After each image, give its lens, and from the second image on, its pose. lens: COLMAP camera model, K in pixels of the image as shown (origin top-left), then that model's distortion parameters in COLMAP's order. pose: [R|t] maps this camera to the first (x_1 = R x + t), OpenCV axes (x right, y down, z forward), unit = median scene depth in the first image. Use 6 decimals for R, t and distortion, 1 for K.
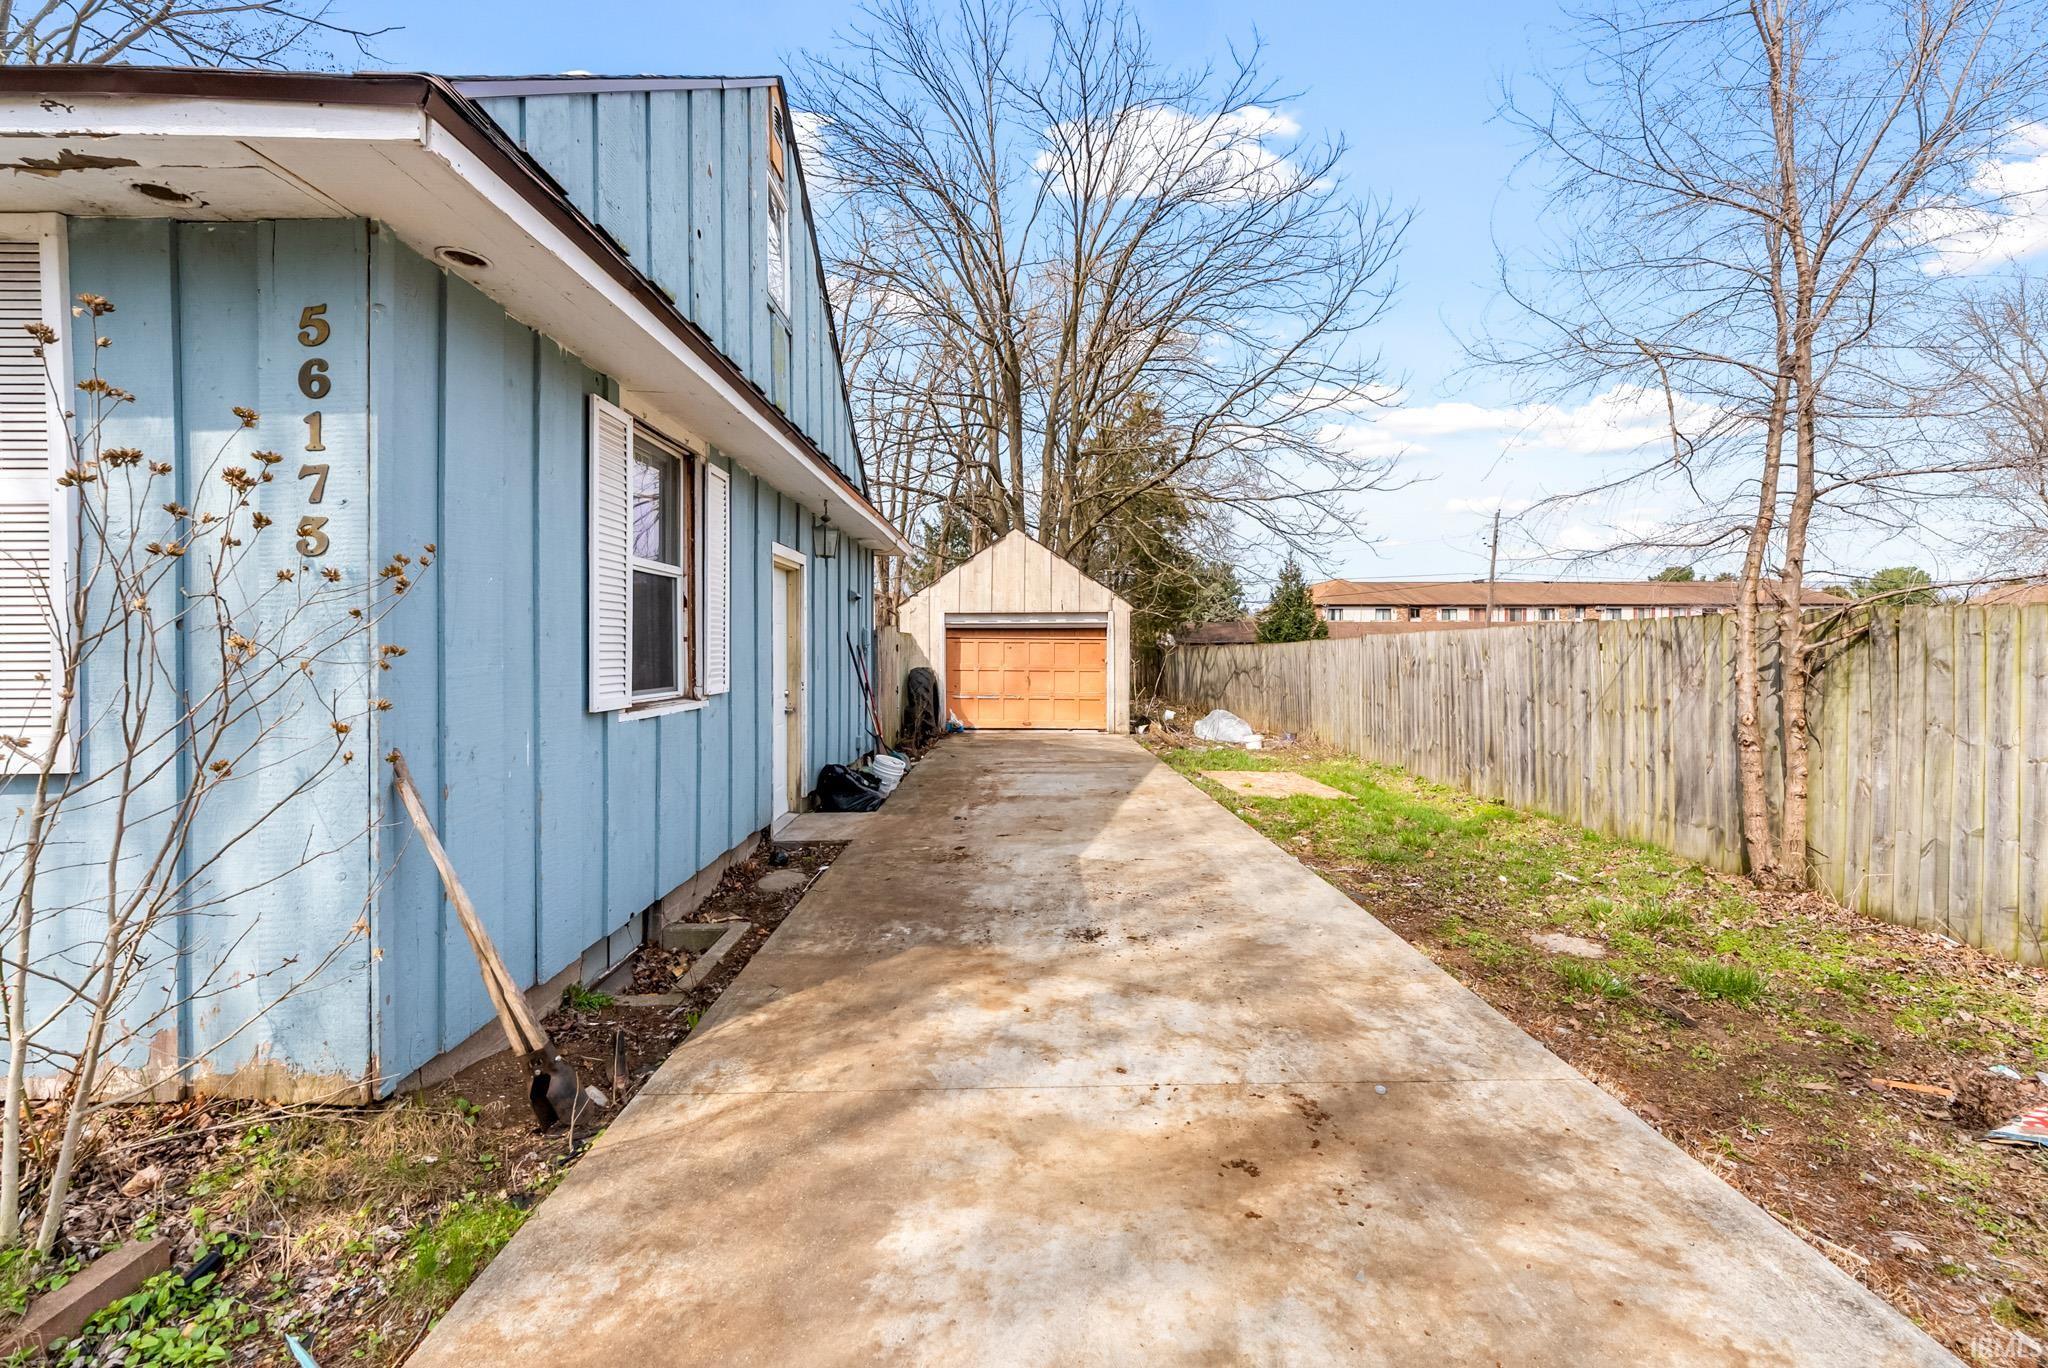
lens RADIAL K [[851.8, 0, 1033.5], [0, 851.8, 676.8], [0, 0, 1]] dist [0.000357, -0.000214]
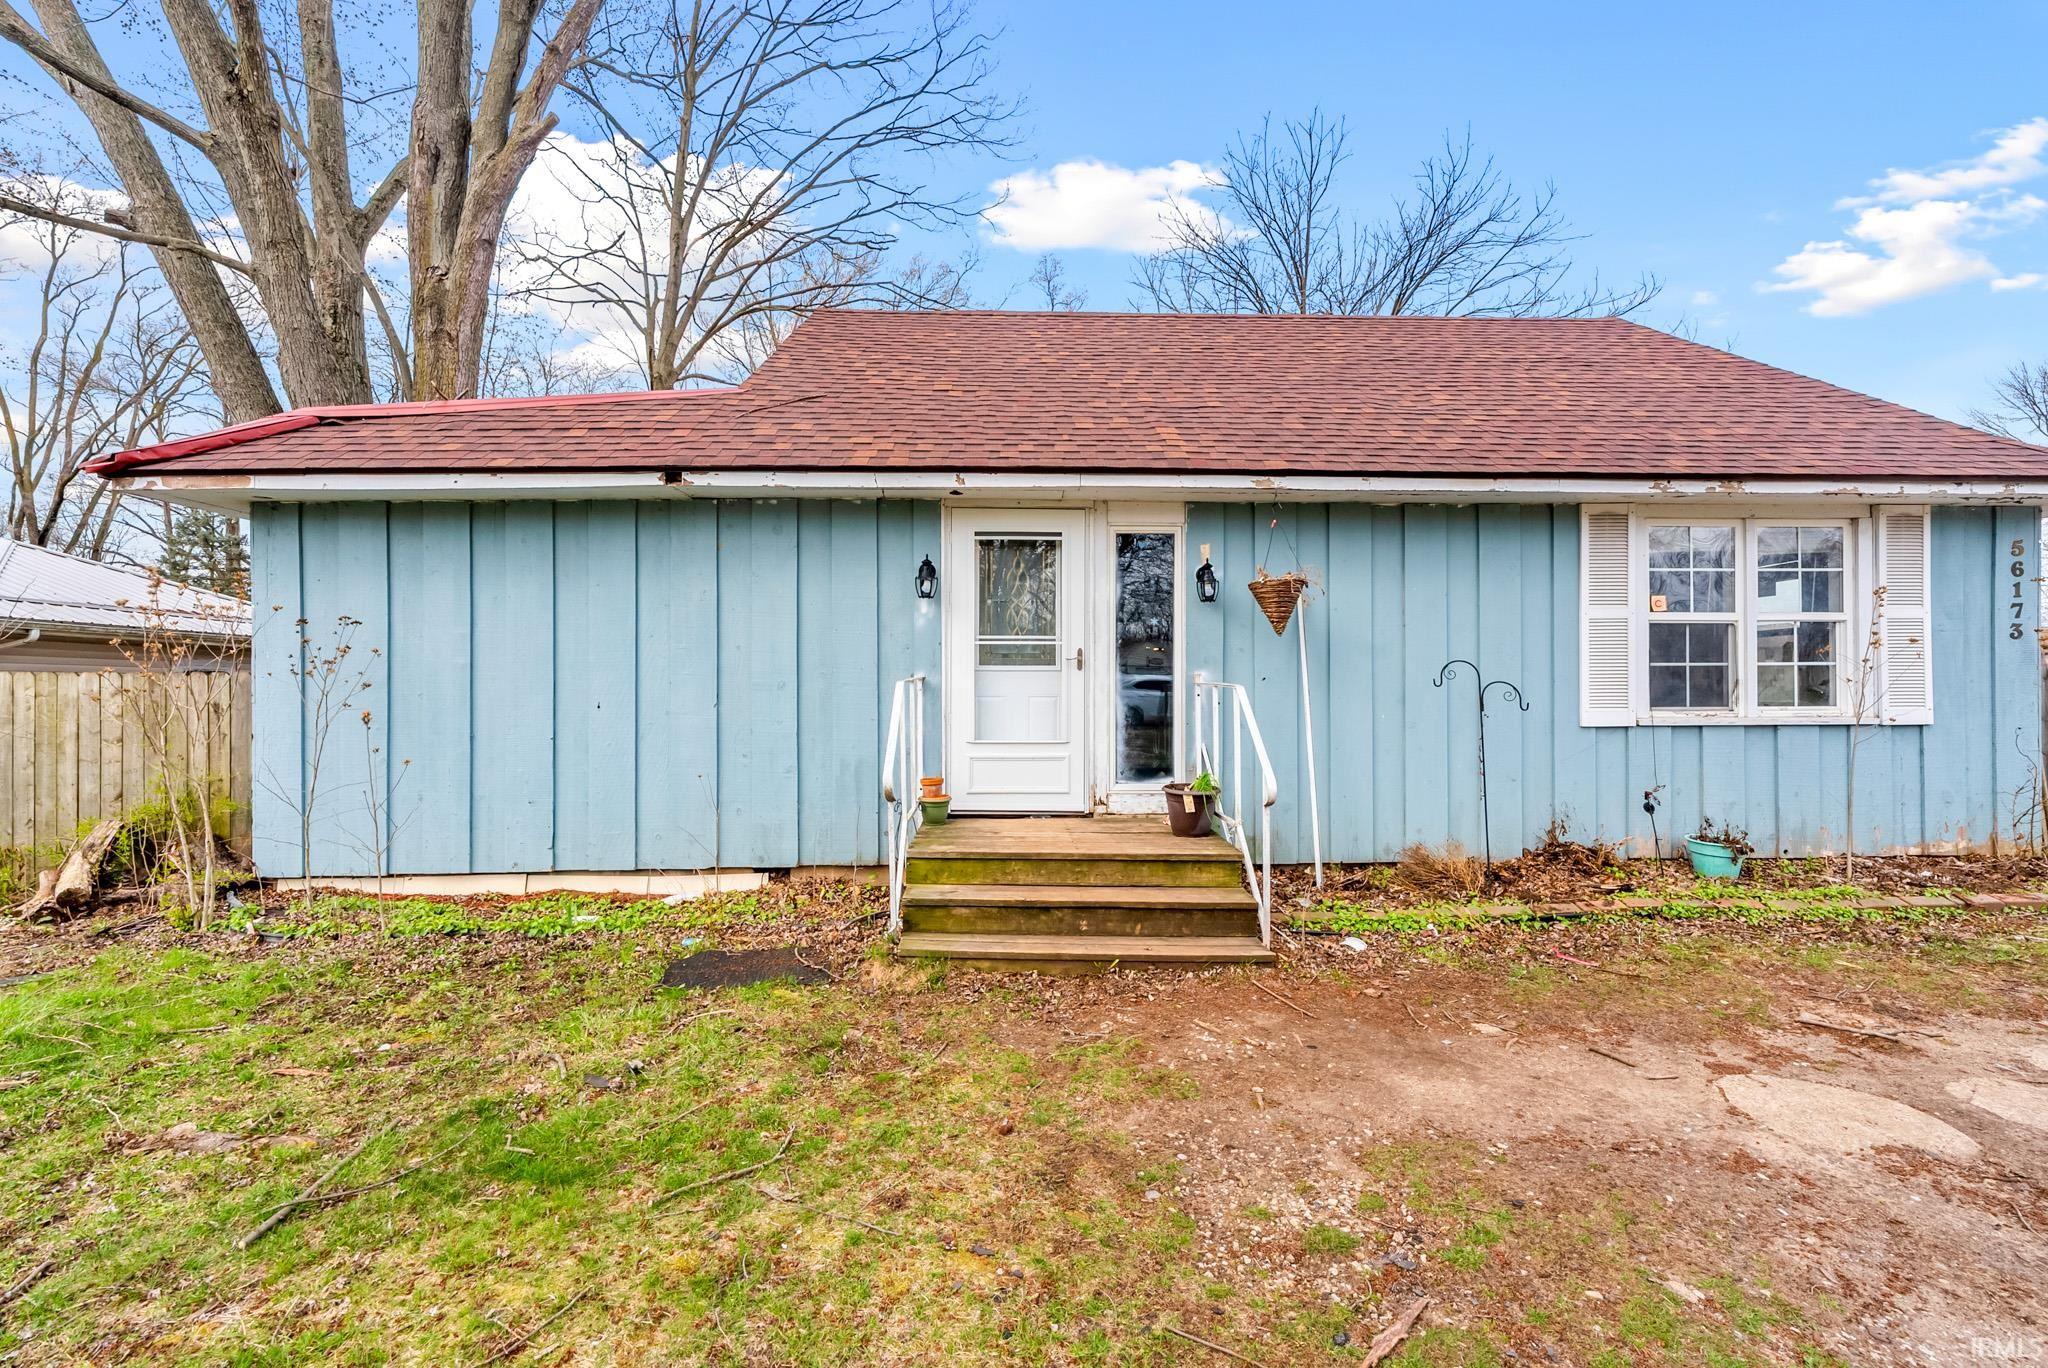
lens RADIAL K [[830.7, 0, 1024.0], [0, 830.7, 684.0], [0, 0, 1]] dist [0.000301, -0.000199]
pose [[0.999994, -0.000256, -0.003524, -0.649023], [0.000141, 0.999466, -0.032661, 0.012237], [0.003531, 0.032660, 0.999460, -0.250281]]
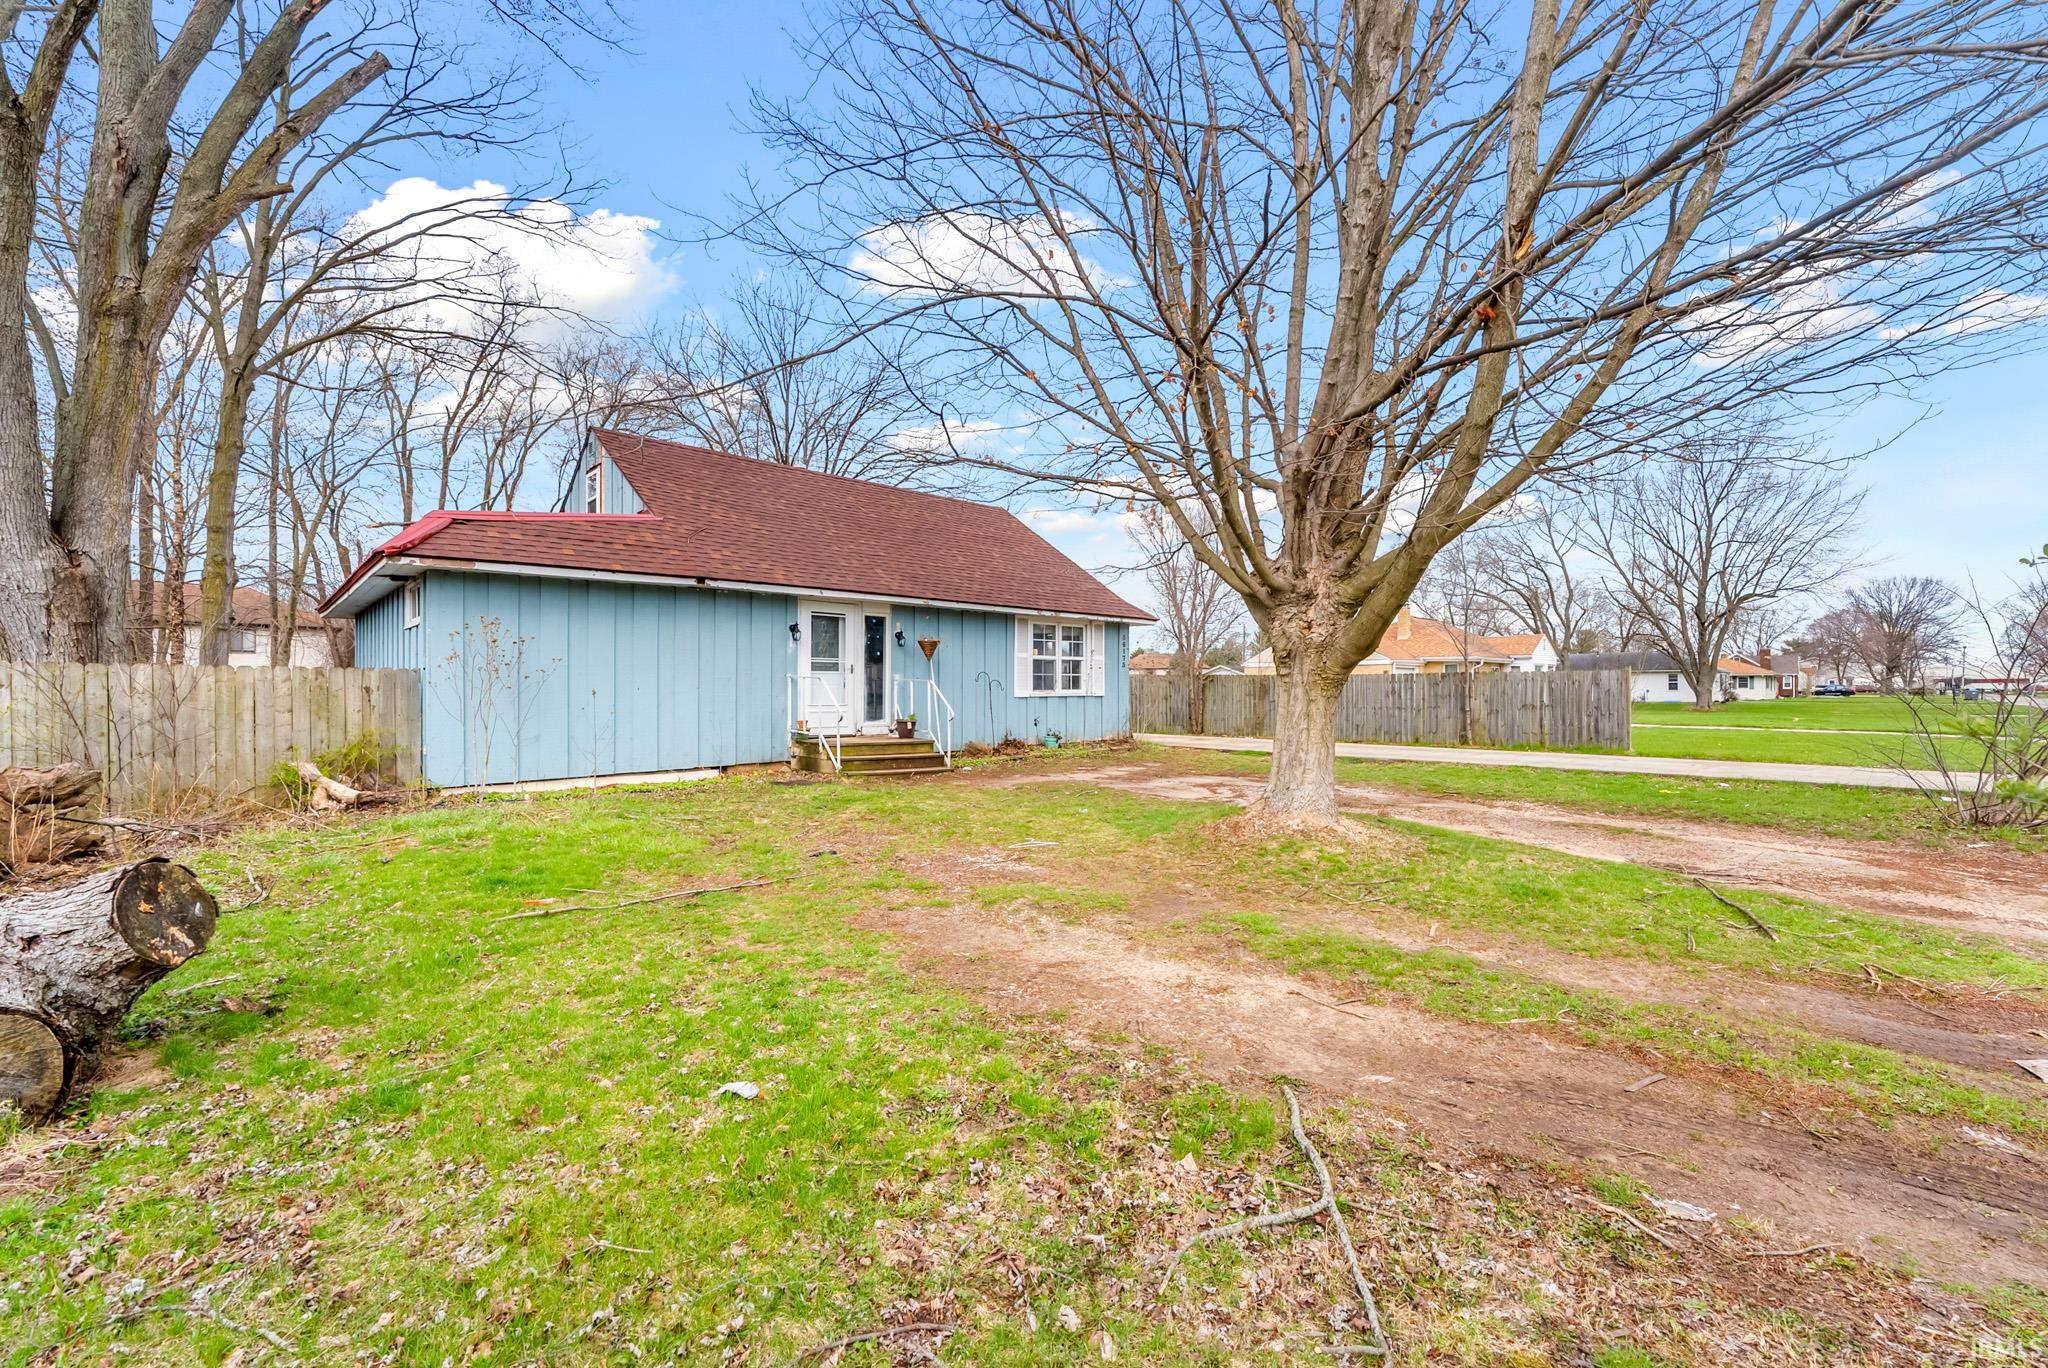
lens RADIAL K [[851.8, 0, 1033.5], [0, 851.8, 676.8], [0, 0, 1]] dist [0.000357, -0.000214]
pose [[0.749954, 0.010197, 0.661411, -1.113916], [0.017842, 0.999206, -0.035635, 0.034281], [-0.661249, 0.038526, 0.749177, -0.713933]]
